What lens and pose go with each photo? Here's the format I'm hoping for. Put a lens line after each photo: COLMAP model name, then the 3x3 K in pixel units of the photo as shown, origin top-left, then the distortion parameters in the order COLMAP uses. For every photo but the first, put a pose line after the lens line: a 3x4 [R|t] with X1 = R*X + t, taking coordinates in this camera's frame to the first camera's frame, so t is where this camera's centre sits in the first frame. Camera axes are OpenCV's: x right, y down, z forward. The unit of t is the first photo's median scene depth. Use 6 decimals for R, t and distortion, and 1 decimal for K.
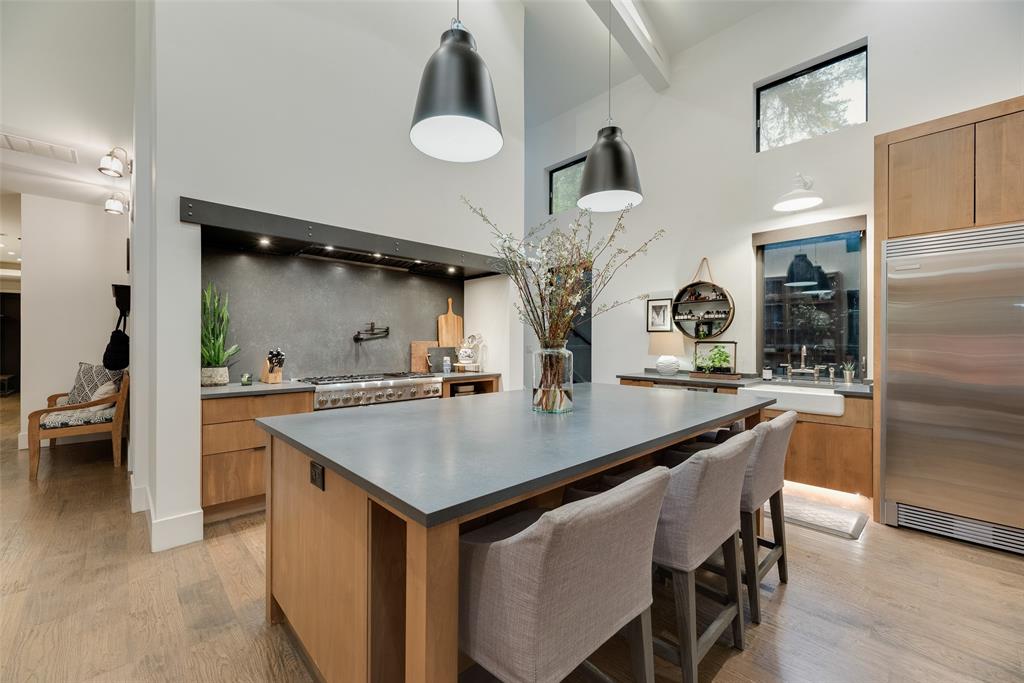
lens RADIAL K [[410.4, 0, 512.3], [0, 410.4, 344.1], [0, 0, 1]] dist [-0.000979, 0.000633]
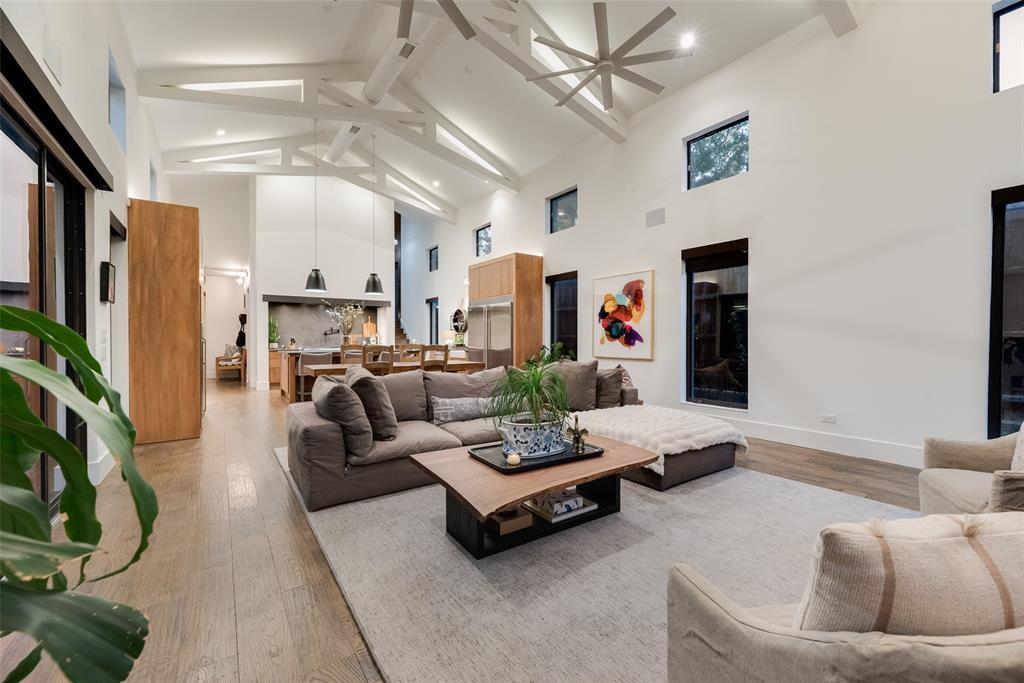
lens RADIAL K [[377.0, 0, 519.8], [0, 377.0, 340.8], [0, 0, 1]] dist [-0.012442, 0.000016]
pose [[0.995891, -0.004817, -0.090427, 1.085807], [0.005092, 0.999983, 0.002811, 0.031913], [0.090412, -0.003259, 0.995899, -1.297283]]
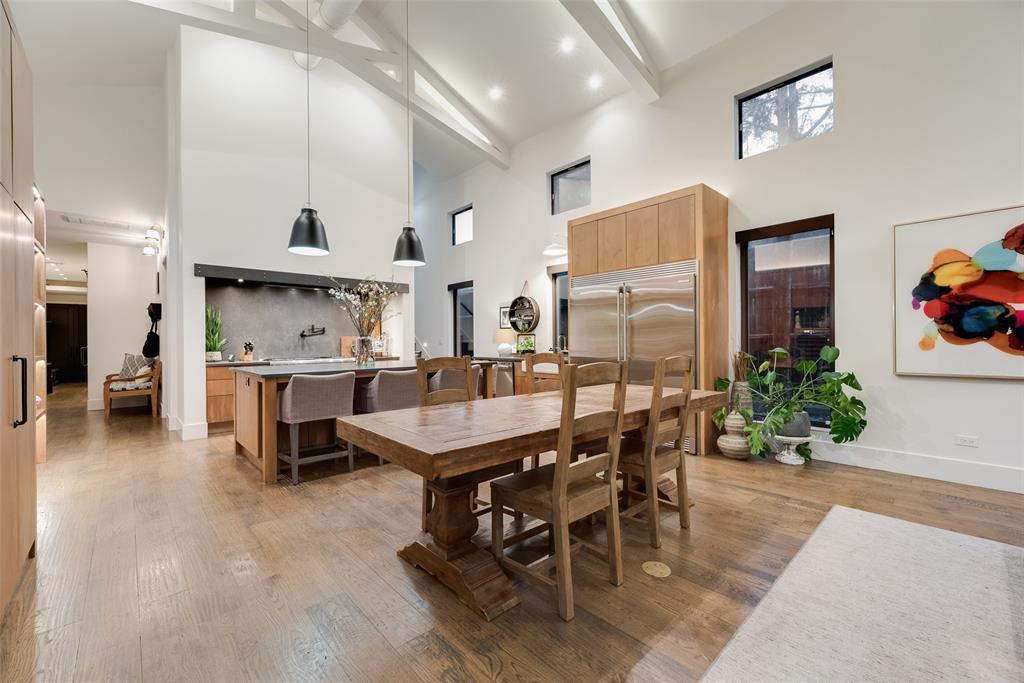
lens RADIAL K [[410.4, 0, 518.6], [0, 410.4, 338.6], [0, 0, 1]] dist [-0.000979, 0.000633]
pose [[0.999924, -0.012287, -0.000378, 0.470859], [0.012284, 0.999889, -0.008490, 0.024815], [0.000483, 0.008485, 0.999964, -0.612291]]
